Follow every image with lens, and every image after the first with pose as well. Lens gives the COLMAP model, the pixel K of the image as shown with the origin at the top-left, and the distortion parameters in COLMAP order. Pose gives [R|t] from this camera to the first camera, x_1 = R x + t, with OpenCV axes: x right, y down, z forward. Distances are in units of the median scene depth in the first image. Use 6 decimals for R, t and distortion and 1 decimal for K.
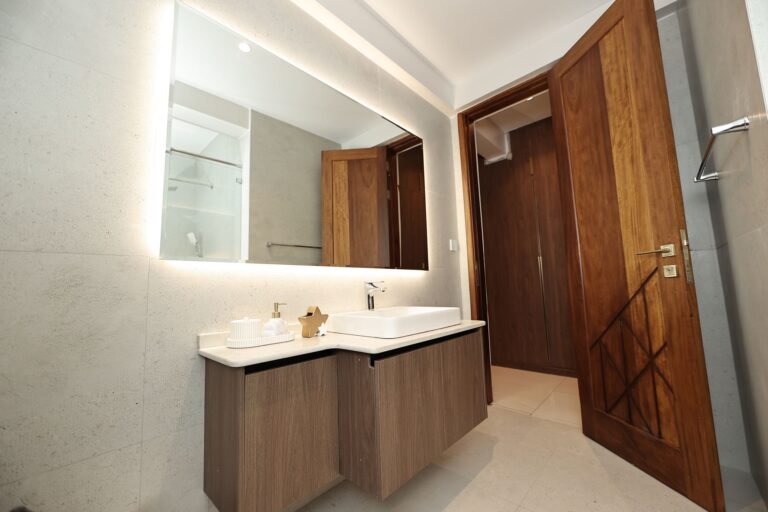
lens RADIAL K [[303.3, 0, 382.4], [0, 303.3, 255.1], [0, 0, 1]] dist [-0.012646, 0.000026]
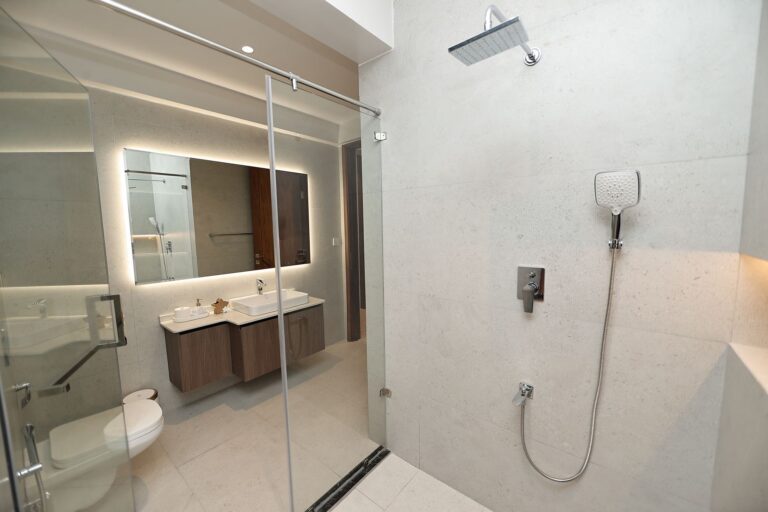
lens RADIAL K [[303.3, 0, 382.4], [0, 303.3, 255.1], [0, 0, 1]] dist [-0.012646, 0.000026]
pose [[0.997622, 0.006629, 0.068603, 0.757872], [-0.020267, 0.979575, 0.200057, -0.570138], [-0.065876, -0.200972, 0.977379, -1.020629]]
